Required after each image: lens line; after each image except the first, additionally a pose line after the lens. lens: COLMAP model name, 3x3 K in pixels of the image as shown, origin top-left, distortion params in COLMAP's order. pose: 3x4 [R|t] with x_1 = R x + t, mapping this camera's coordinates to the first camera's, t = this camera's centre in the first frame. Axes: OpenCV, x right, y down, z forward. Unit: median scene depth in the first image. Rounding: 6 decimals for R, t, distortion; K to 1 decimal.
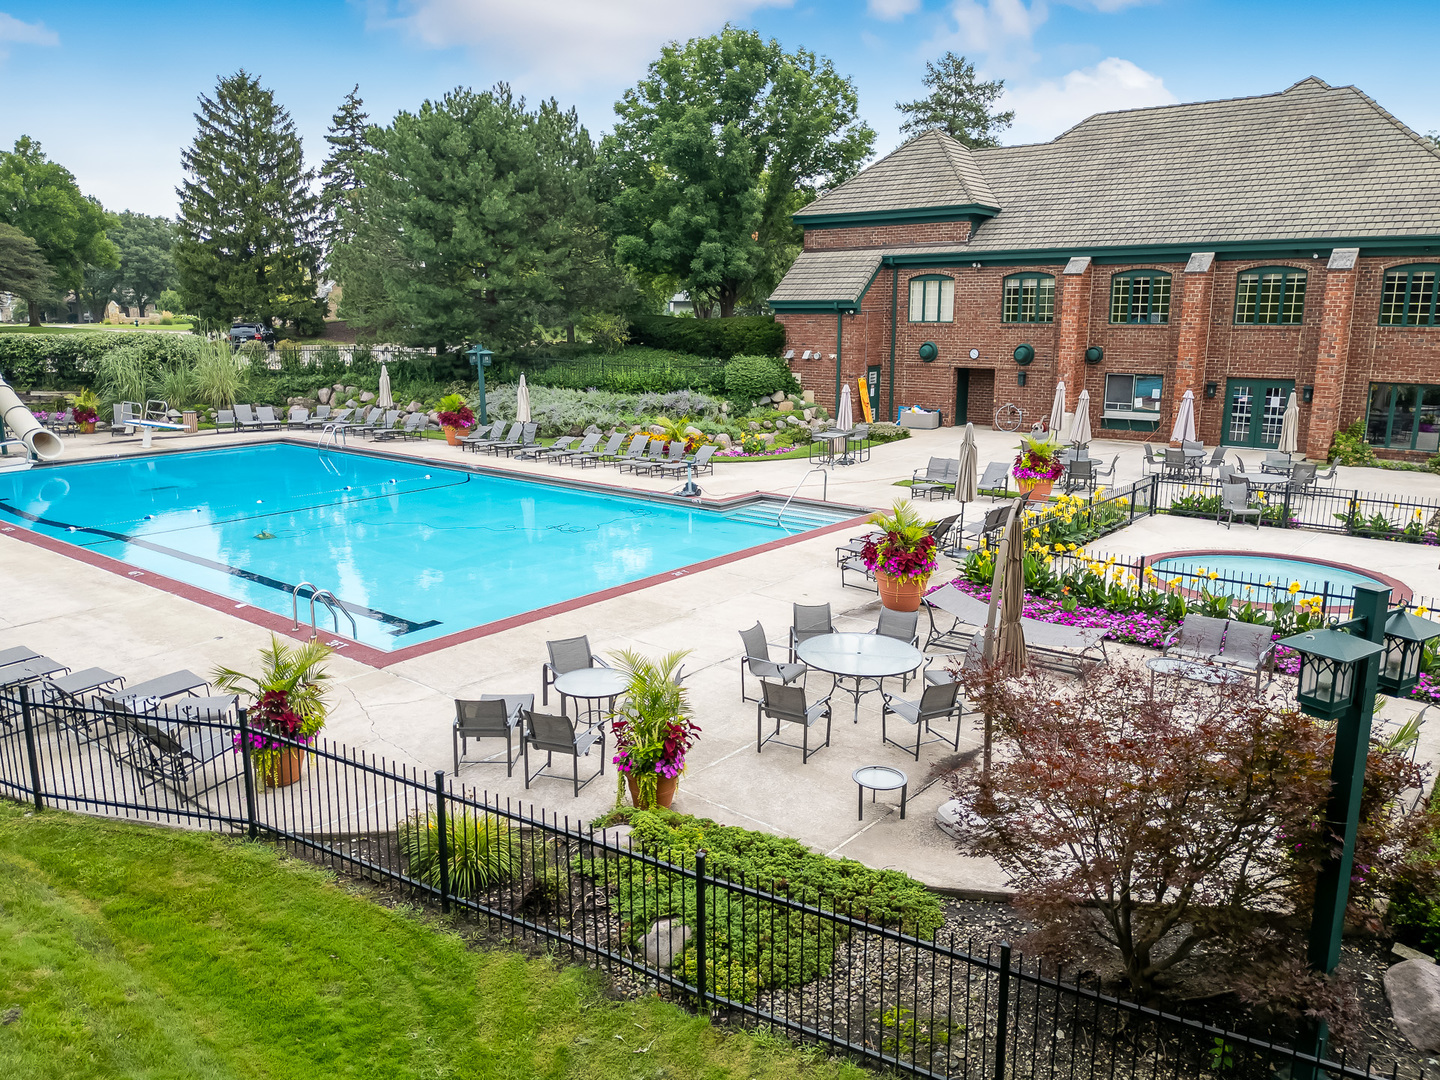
lens RADIAL K [[1066.0, 0, 732.5], [0, 1066.0, 543.9], [0, 0, 1]] dist [0.041801, -0.001393]
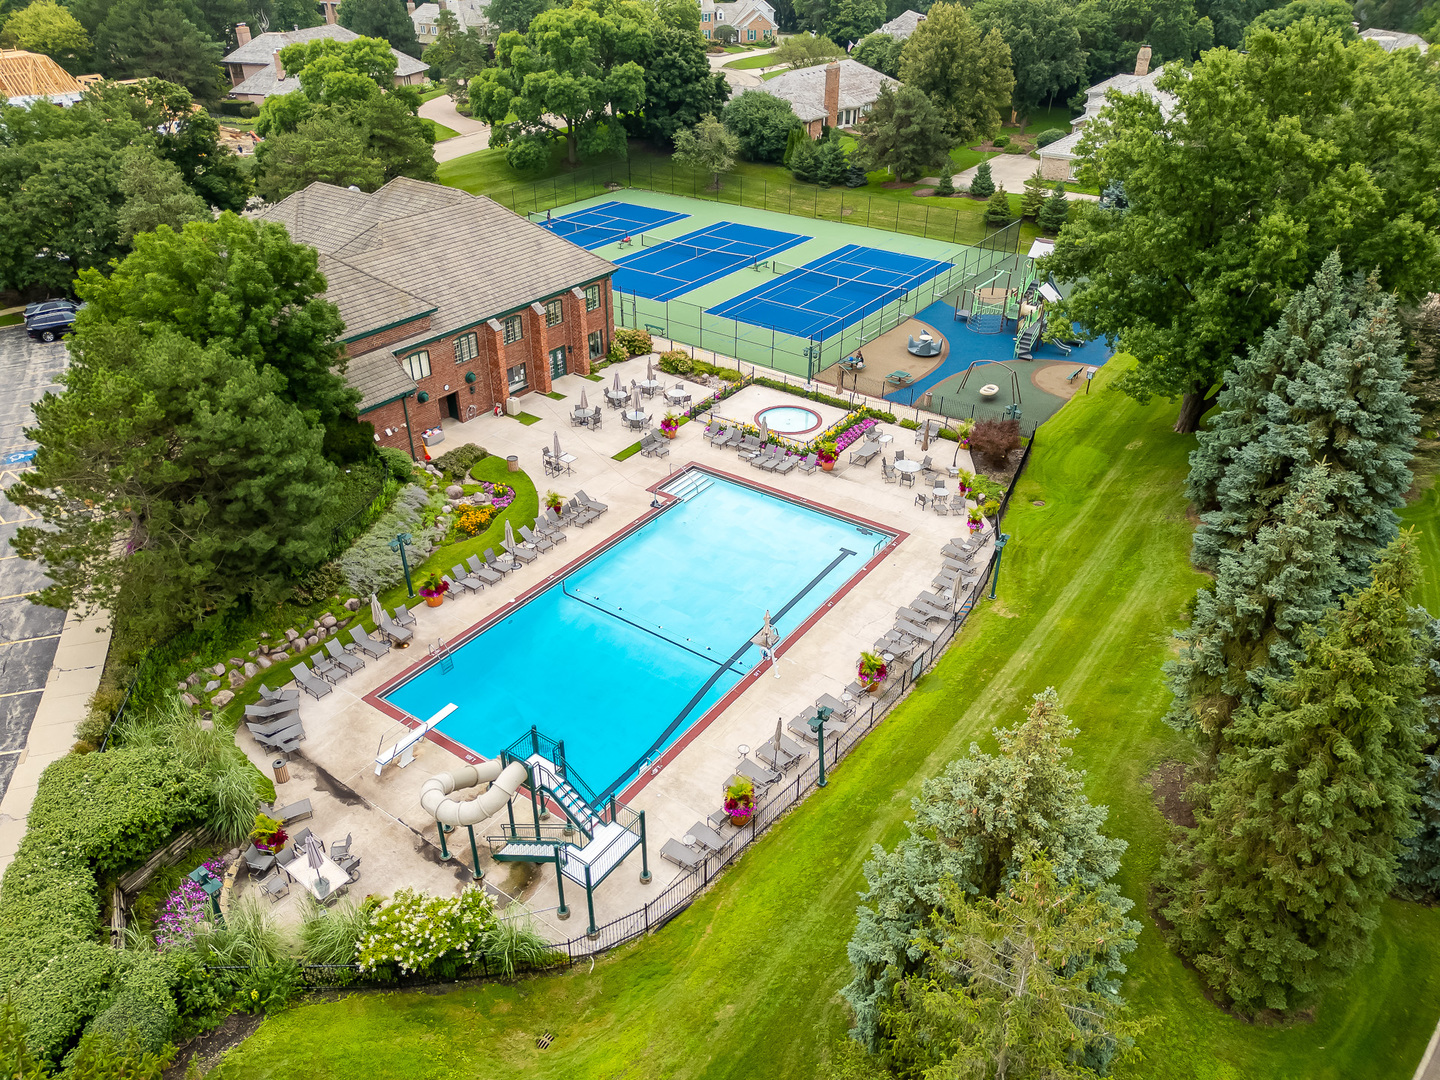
lens RADIAL K [[1004.4, 0, 727.0], [0, 1004.4, 551.2], [0, 0, 1]] dist [0.028518, -0.003979]
pose [[-0.070066, -0.532158, 0.843741, -1.239557], [0.212652, 0.818409, 0.533840, -0.699099], [-0.974613, 0.216827, 0.055822, 0.529444]]
